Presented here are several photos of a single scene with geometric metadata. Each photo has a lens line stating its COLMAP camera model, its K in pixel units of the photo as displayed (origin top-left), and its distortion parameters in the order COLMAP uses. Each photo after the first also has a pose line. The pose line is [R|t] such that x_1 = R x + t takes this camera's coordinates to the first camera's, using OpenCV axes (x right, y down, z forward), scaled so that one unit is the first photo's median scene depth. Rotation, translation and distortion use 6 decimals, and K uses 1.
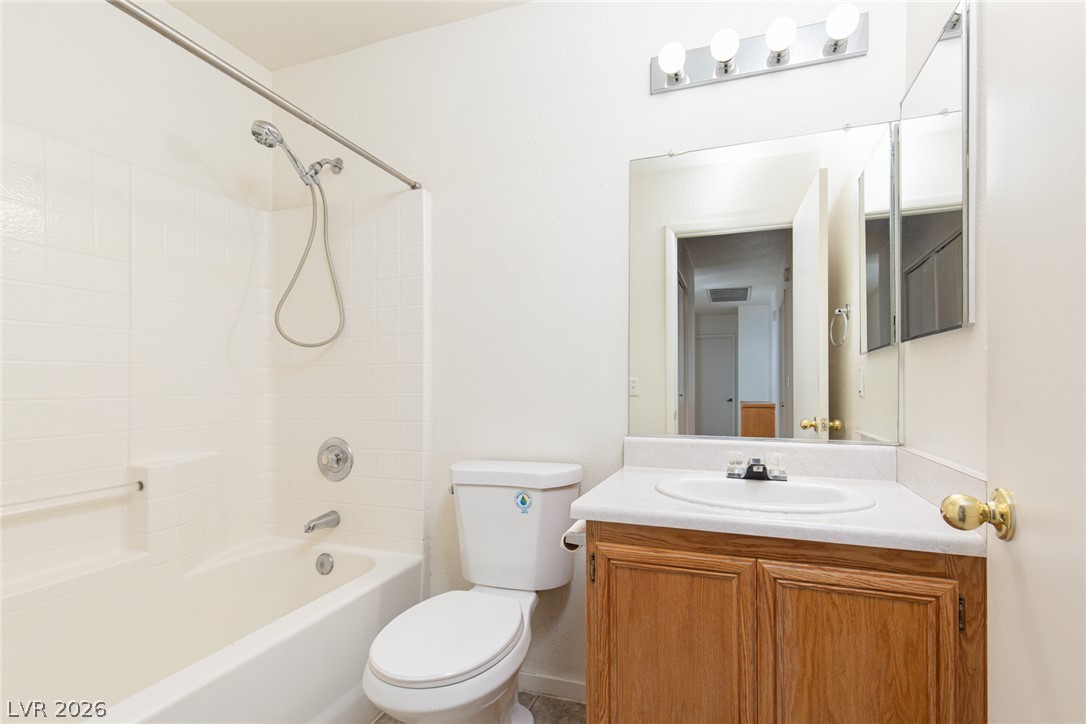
lens RADIAL K [[492.0, 0, 538.2], [0, 492.0, 356.1], [0, 0, 1]] dist [0.009345, -0.001946]
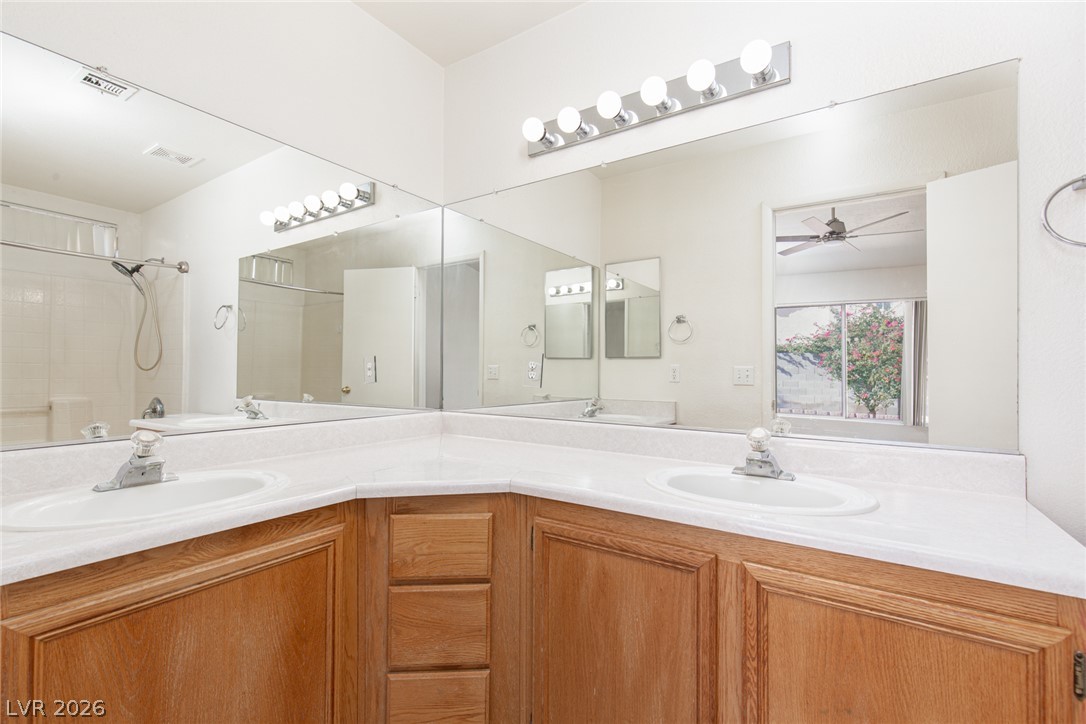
lens RADIAL K [[492.0, 0, 546.2], [0, 492.0, 371.0], [0, 0, 1]] dist [0.009345, -0.001946]
pose [[0.964655, 0.018030, -0.262897, 0.240872], [-0.014031, 0.999756, 0.017081, -0.001405], [0.263141, -0.012789, 0.964673, -0.083531]]
